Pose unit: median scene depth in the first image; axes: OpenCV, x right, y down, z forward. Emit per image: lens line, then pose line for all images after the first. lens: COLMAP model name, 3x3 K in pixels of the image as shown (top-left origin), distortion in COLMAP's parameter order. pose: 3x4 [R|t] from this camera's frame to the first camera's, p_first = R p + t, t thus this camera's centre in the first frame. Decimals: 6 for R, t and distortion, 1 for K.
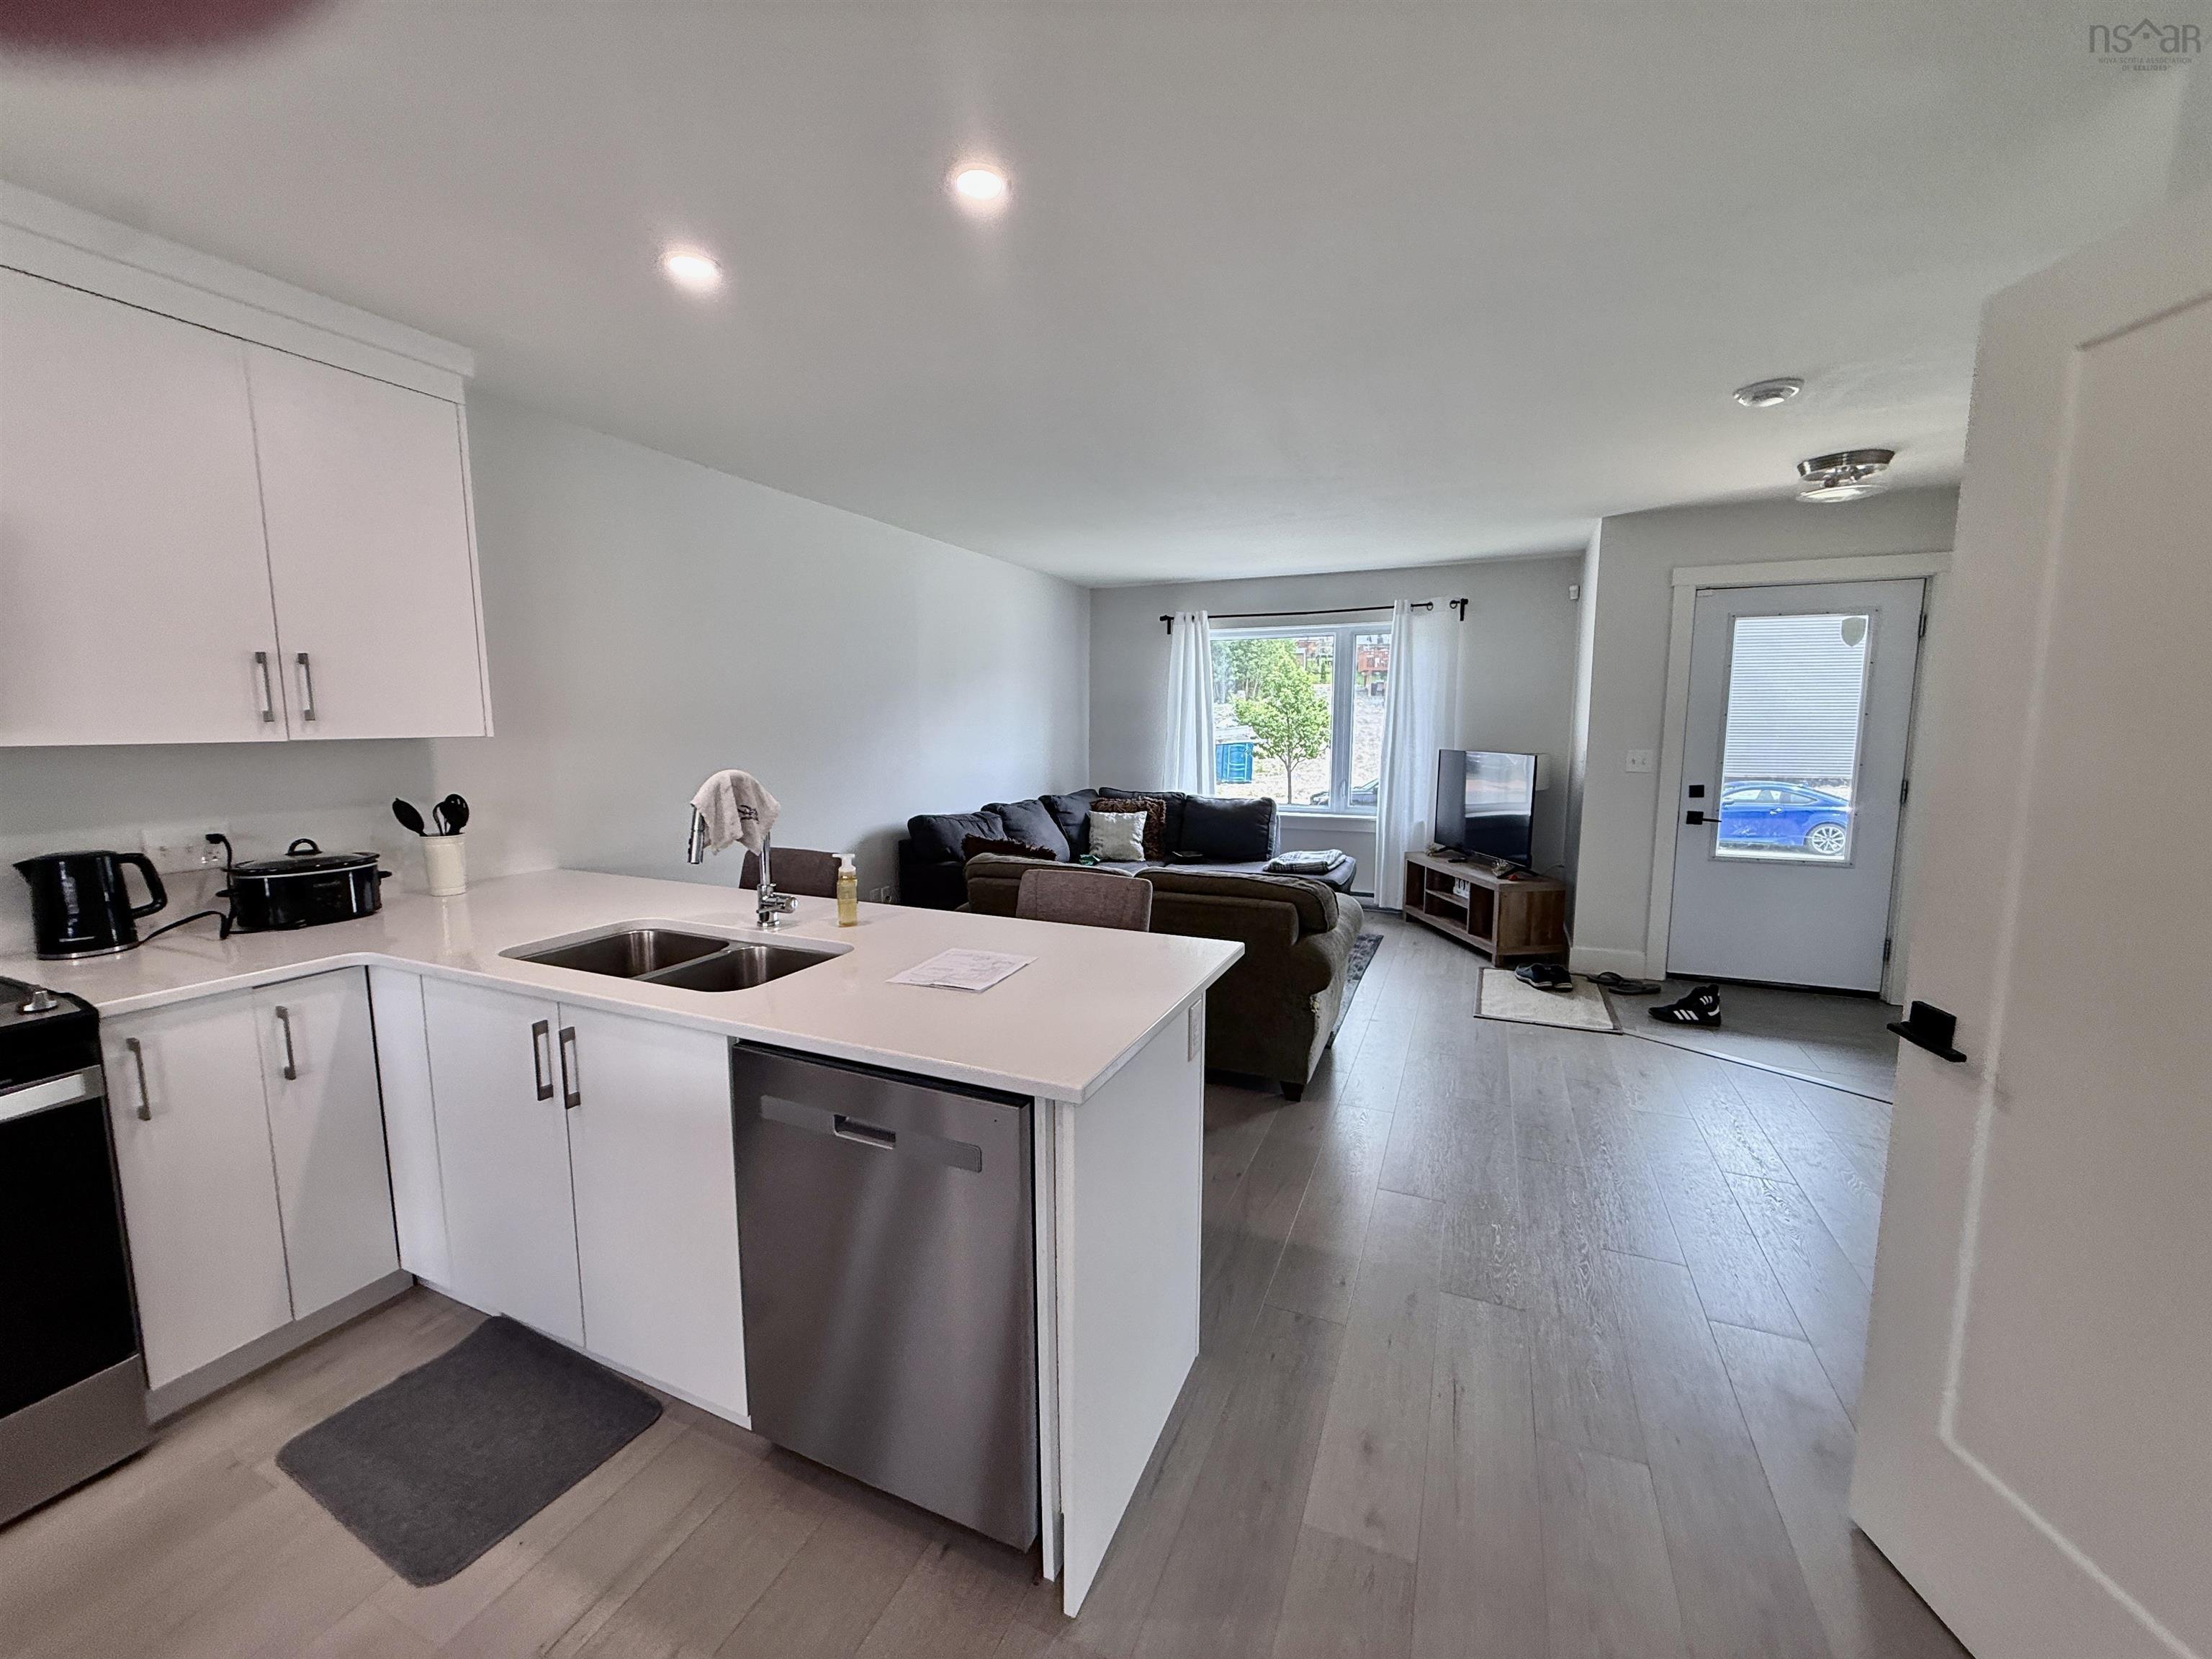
lens RADIAL K [[880.0, 0, 1097.6], [0, 880.0, 829.9], [0, 0, 1]] dist [-0.000109, 0.000252]
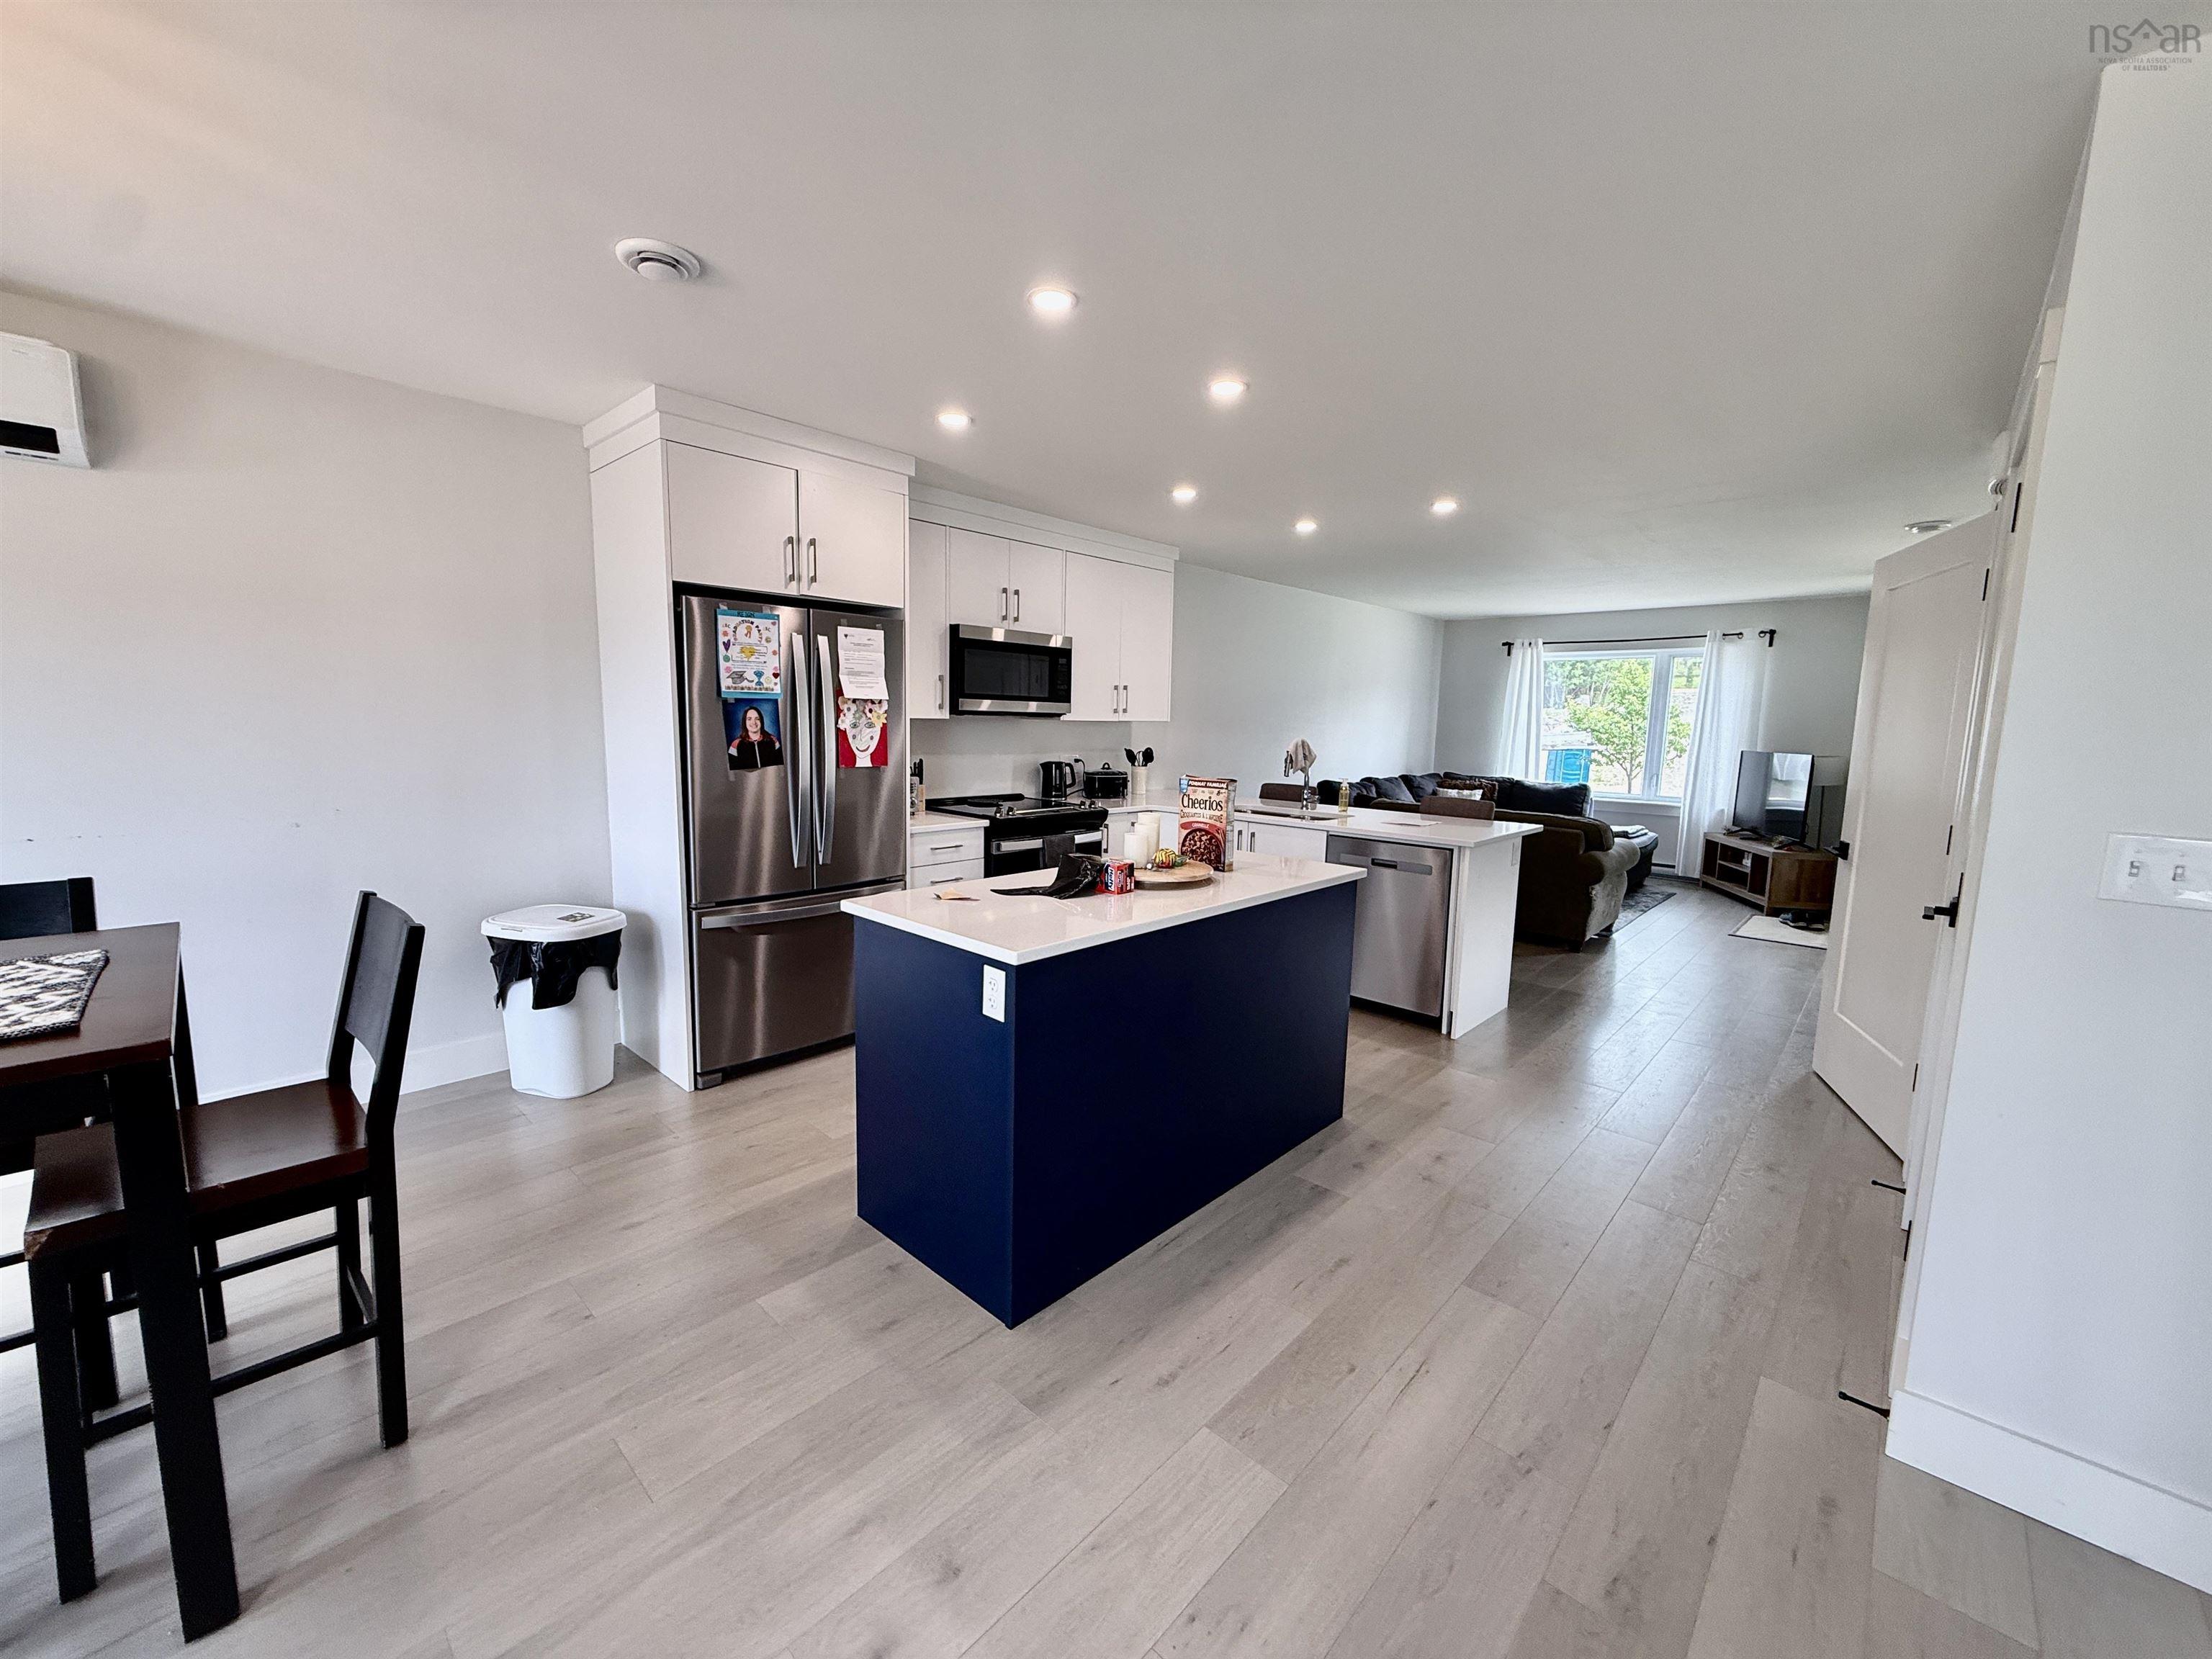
lens RADIAL K [[880.0, 0, 1097.6], [0, 880.0, 829.9], [0, 0, 1]] dist [-0.000109, 0.000252]
pose [[0.941618, 0.062524, -0.330827, -0.053794], [-0.062526, 0.997987, 0.010647, 0.068703], [0.330827, 0.010660, 0.943631, -0.509840]]
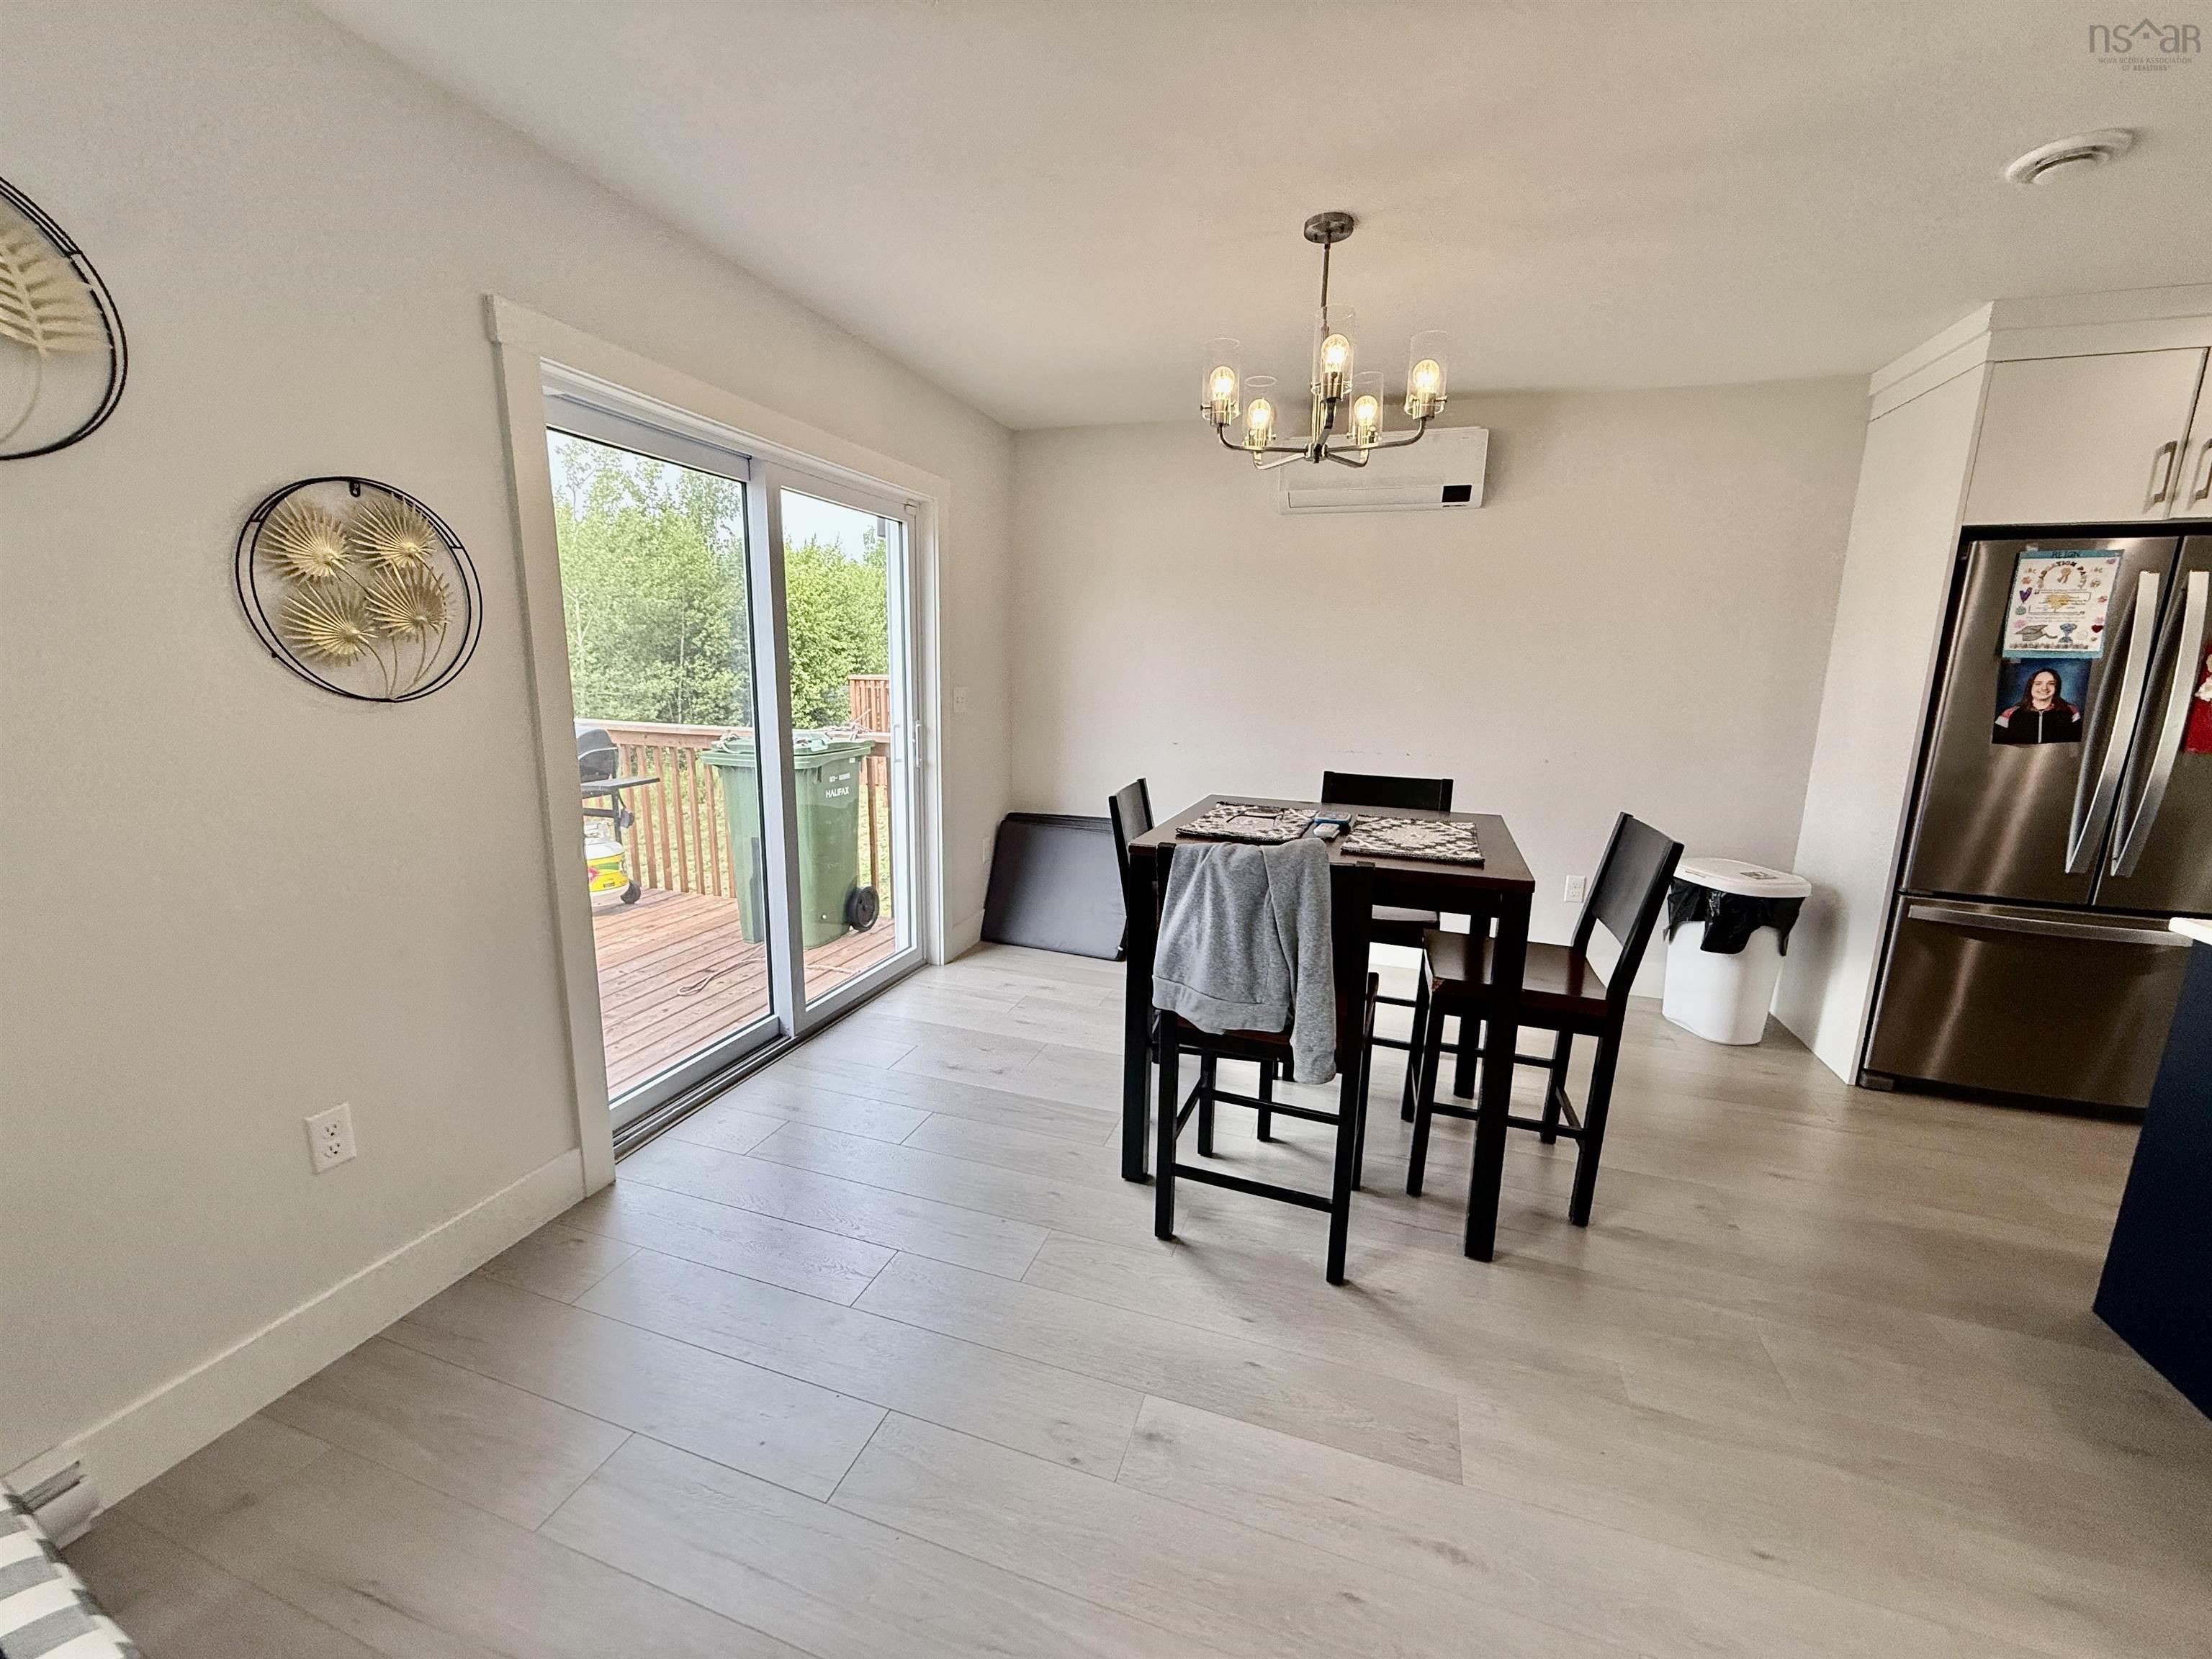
lens RADIAL K [[880.0, 0, 1097.6], [0, 880.0, 829.9], [0, 0, 1]] dist [-0.000109, 0.000252]
pose [[0.085196, 0.188234, -0.978422, -0.027697], [-0.144286, 0.973972, 0.174814, 0.083554], [0.985862, 0.126280, 0.110138, -0.584095]]
